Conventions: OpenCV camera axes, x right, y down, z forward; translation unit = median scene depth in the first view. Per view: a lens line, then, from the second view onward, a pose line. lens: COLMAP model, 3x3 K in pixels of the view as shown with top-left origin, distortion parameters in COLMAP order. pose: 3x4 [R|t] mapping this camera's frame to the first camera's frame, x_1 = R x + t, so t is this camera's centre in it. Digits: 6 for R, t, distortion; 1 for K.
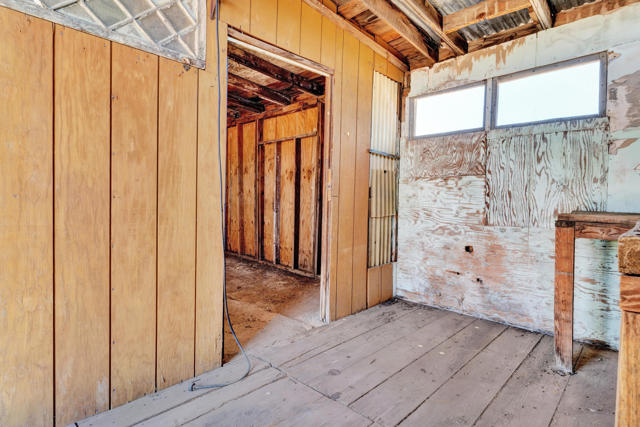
lens RADIAL K [[332.6, 0, 320.5], [0, 332.6, 212.6], [0, 0, 1]] dist [0.004631, 0.001597]
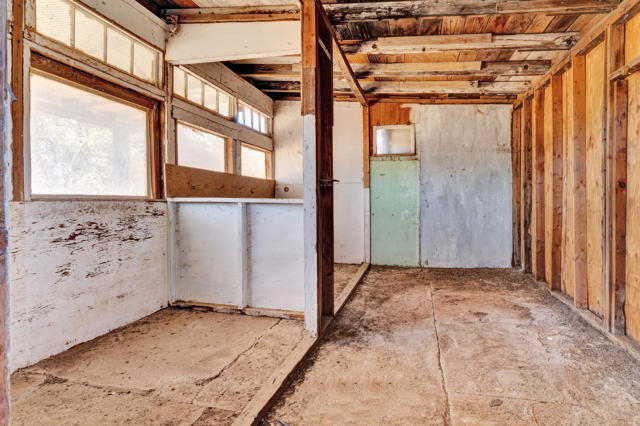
lens RADIAL K [[332.6, 0, 323.0], [0, 332.6, 212.1], [0, 0, 1]] dist [0.004631, 0.001597]
pose [[0.494847, 0.004102, -0.868971, 0.017377], [-0.012000, 0.999926, -0.002113, -0.016831], [0.868897, 0.011473, 0.494859, 0.427582]]
